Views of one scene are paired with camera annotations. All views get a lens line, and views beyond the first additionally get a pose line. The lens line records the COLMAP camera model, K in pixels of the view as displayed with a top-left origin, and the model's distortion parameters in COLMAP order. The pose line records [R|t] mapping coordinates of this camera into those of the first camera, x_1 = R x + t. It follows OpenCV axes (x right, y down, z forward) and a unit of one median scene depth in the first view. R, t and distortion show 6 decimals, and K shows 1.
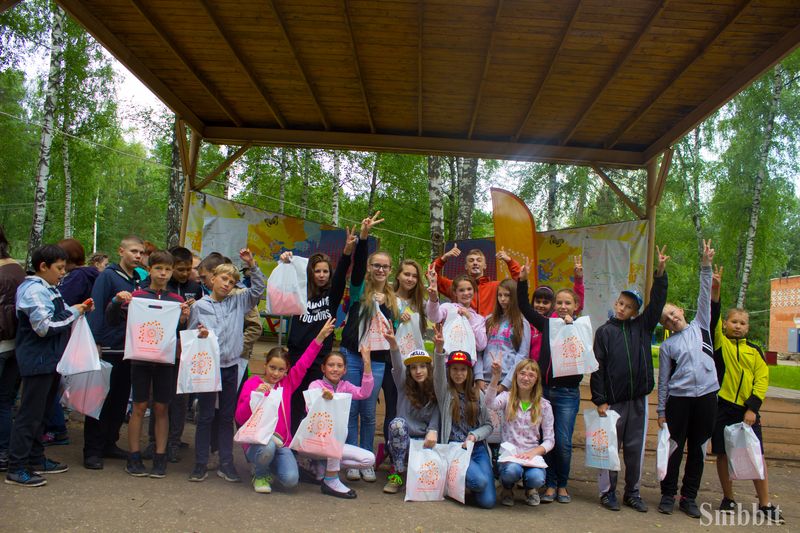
lens RADIAL K [[687.4, 0, 400.0], [0, 687.4, 266.5], [0, 0, 1]] dist [-0.006597, 0.002058]
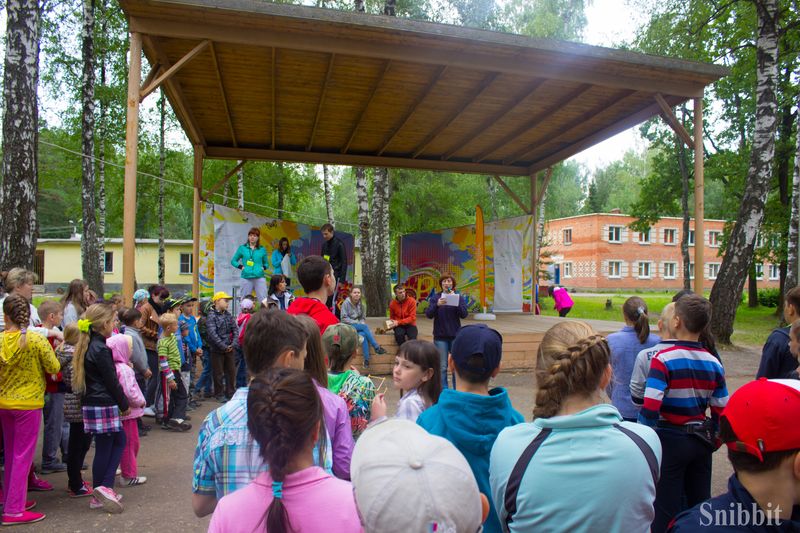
lens RADIAL K [[687.4, 0, 400.0], [0, 687.4, 266.5], [0, 0, 1]] dist [-0.006597, 0.002058]
pose [[0.939096, -0.056981, 0.338899, -0.396181], [0.029606, 0.995906, 0.085408, -0.089499], [-0.342378, -0.070173, 0.936938, -0.273309]]
